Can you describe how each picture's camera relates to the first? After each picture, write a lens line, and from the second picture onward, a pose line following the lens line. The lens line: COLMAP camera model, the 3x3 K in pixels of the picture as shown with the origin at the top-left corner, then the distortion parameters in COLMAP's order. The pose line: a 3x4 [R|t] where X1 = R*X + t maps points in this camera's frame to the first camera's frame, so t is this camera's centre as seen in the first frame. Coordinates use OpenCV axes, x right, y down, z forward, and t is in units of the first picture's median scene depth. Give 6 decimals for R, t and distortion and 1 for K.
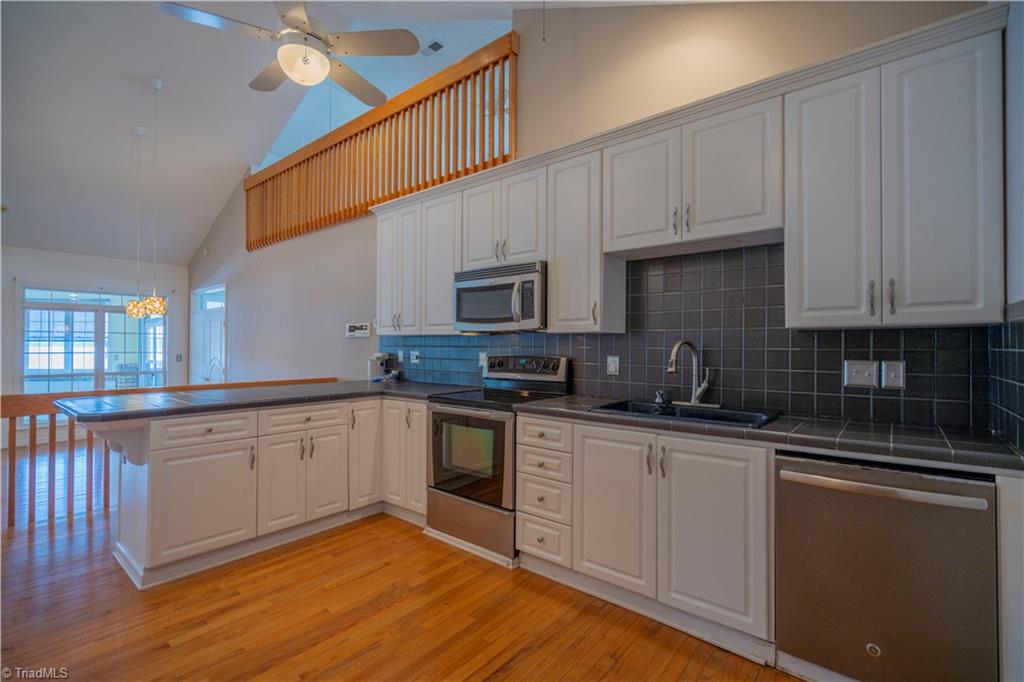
lens RADIAL K [[459.3, 0, 510.4], [0, 459.3, 344.4], [0, 0, 1]] dist [-0.002283, 0.000468]
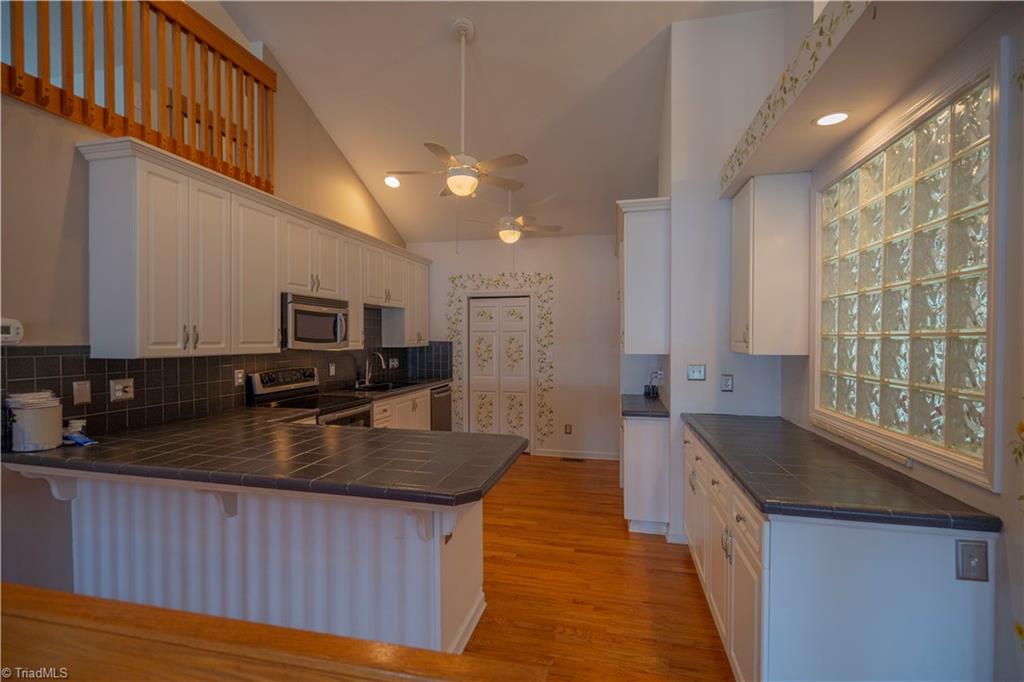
lens RADIAL K [[466.3, 0, 512.0], [0, 466.3, 341.0], [0, 0, 1]] dist [0.002710, 0.000389]
pose [[-0.444089, -0.009898, 0.895928, -1.367335], [-0.008382, 0.999941, 0.006893, -0.063910], [-0.895943, -0.004449, -0.444146, 1.076309]]
